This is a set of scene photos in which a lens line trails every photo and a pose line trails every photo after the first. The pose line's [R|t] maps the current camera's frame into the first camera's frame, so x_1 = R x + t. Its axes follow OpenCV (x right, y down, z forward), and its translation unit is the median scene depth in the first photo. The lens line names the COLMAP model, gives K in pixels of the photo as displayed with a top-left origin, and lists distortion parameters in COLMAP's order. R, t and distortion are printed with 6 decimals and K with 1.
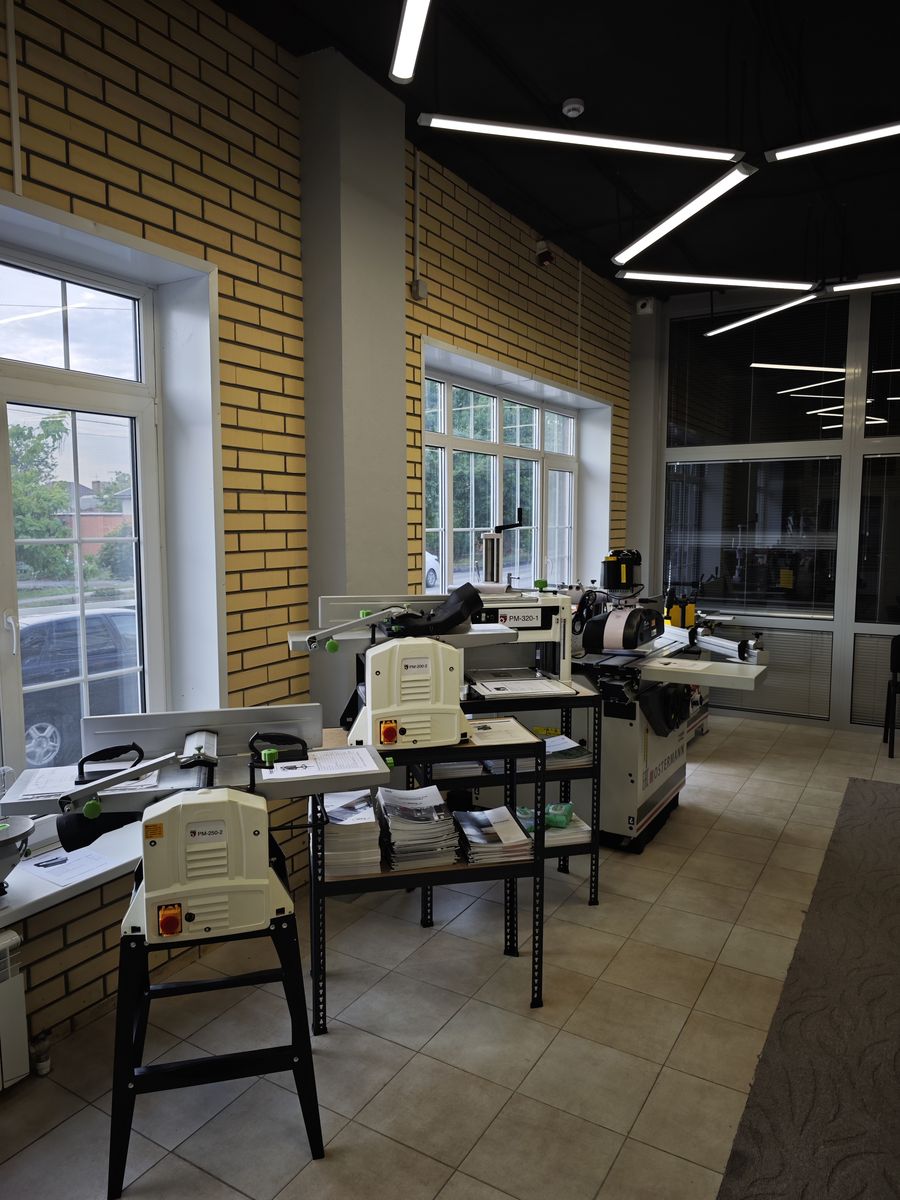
lens RADIAL K [[828.6, 0, 450.0], [0, 828.6, 600.0], [0, 0, 1]] dist [0.028649, -0.034338]
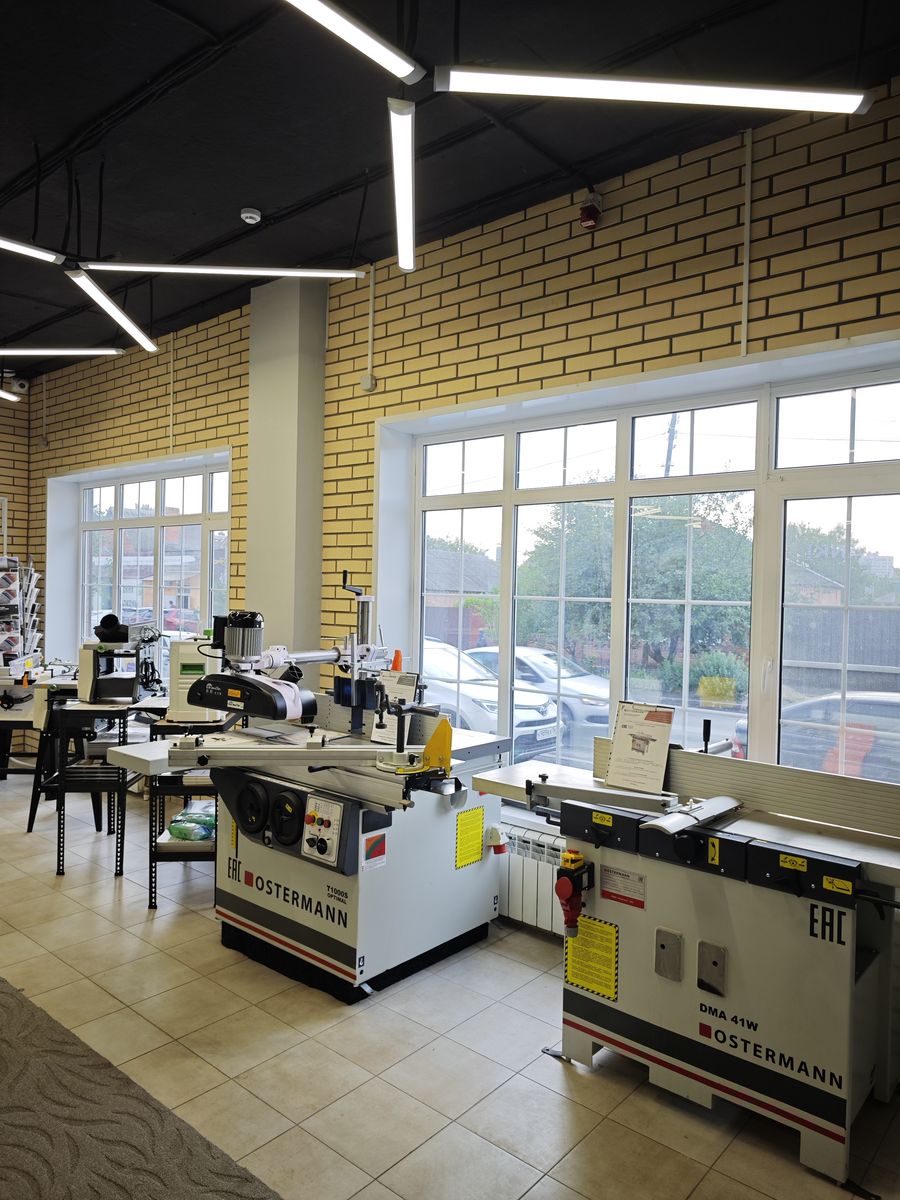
lens RADIAL K [[828.6, 0, 450.0], [0, 828.6, 600.0], [0, 0, 1]] dist [0.028649, -0.034338]
pose [[-0.178594, 0.018483, -0.983749, 1.393791], [-0.117080, 0.992321, 0.039900, -0.177931], [0.976932, 0.122304, -0.175058, 1.753539]]
